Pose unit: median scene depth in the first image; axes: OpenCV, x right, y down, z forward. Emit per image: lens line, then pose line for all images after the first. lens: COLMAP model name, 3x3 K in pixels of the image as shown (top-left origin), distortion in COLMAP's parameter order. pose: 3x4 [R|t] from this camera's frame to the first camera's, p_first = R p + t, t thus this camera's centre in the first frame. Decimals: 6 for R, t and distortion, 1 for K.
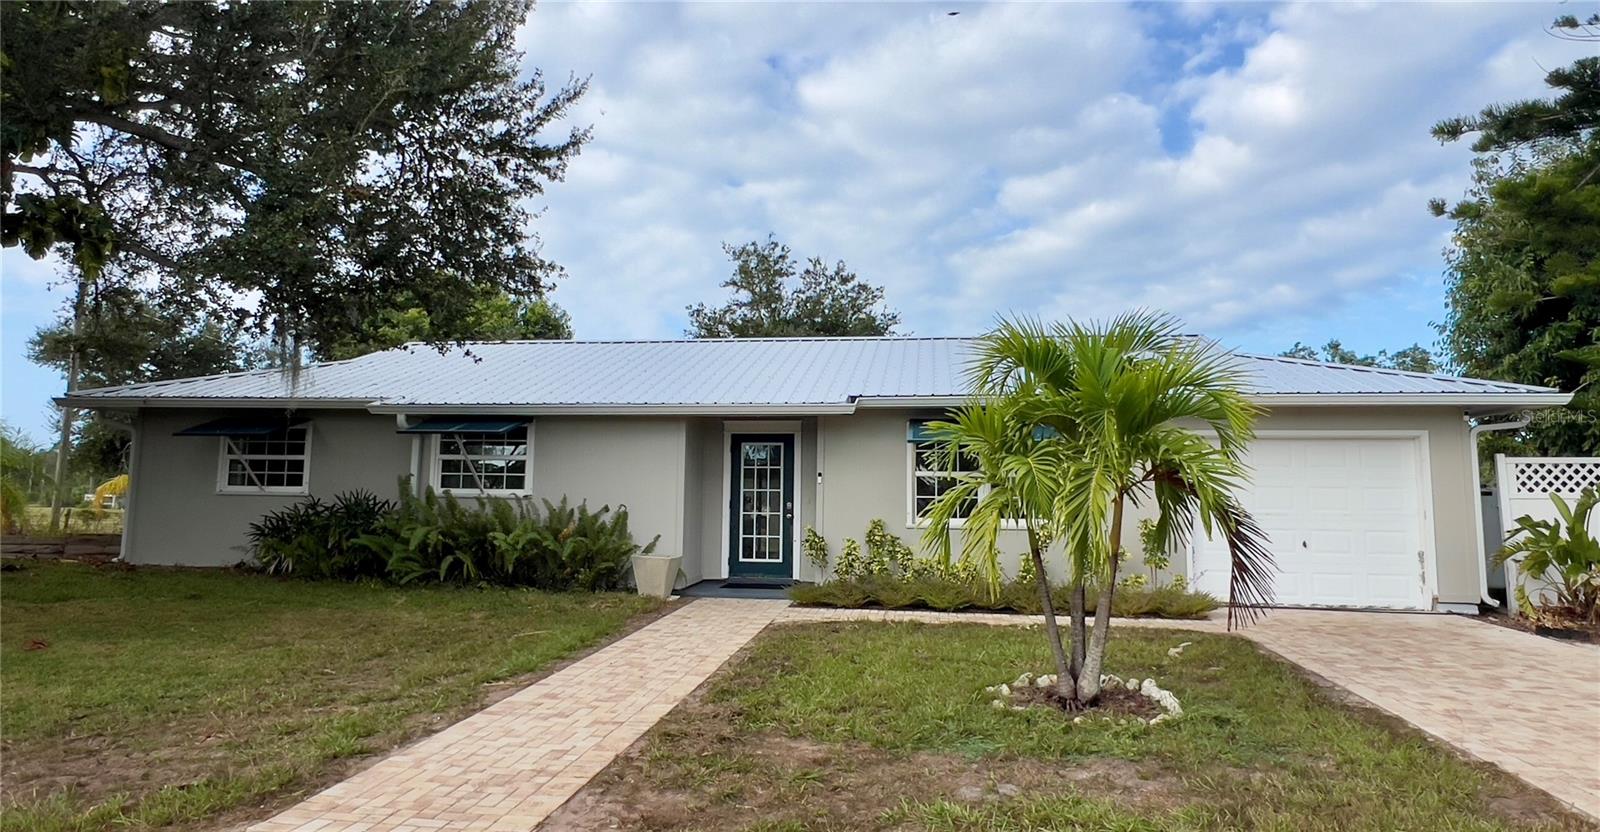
lens RADIAL K [[974.2, 0, 804.8], [0, 974.2, 408.2], [0, 0, 1]] dist [-0.006777, -0.006165]
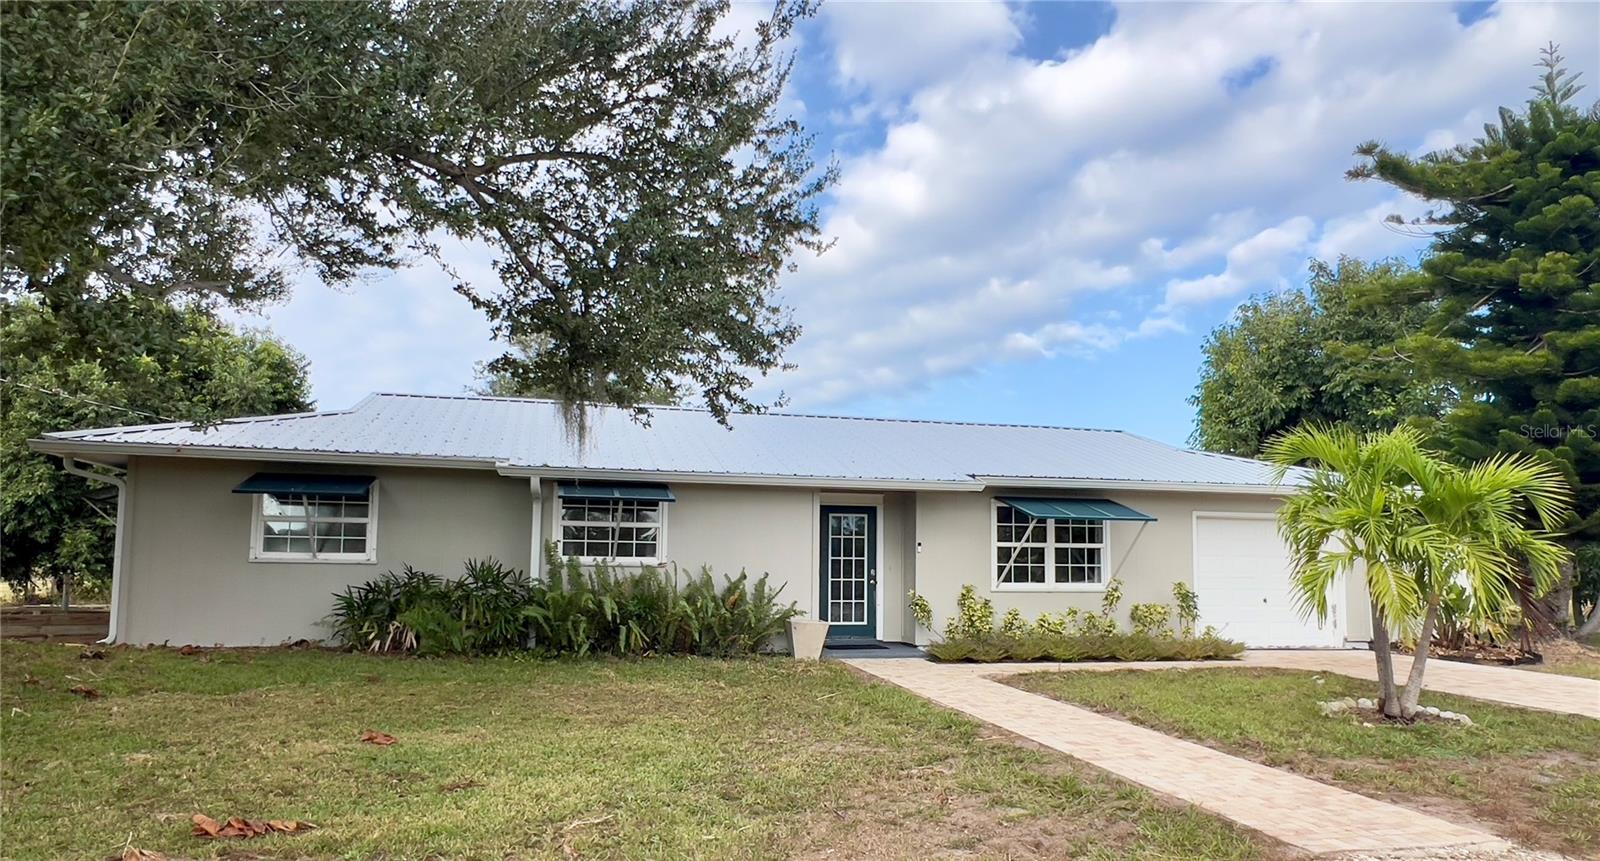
lens RADIAL K [[929.9, 0, 786.0], [0, 929.9, 489.5], [0, 0, 1]] dist [-0.004425, -0.005354]
pose [[0.931299, 0.027219, 0.363236, -0.504340], [-0.033139, 0.999400, 0.010074, 0.000975], [-0.362744, -0.021420, 0.931643, 0.075420]]
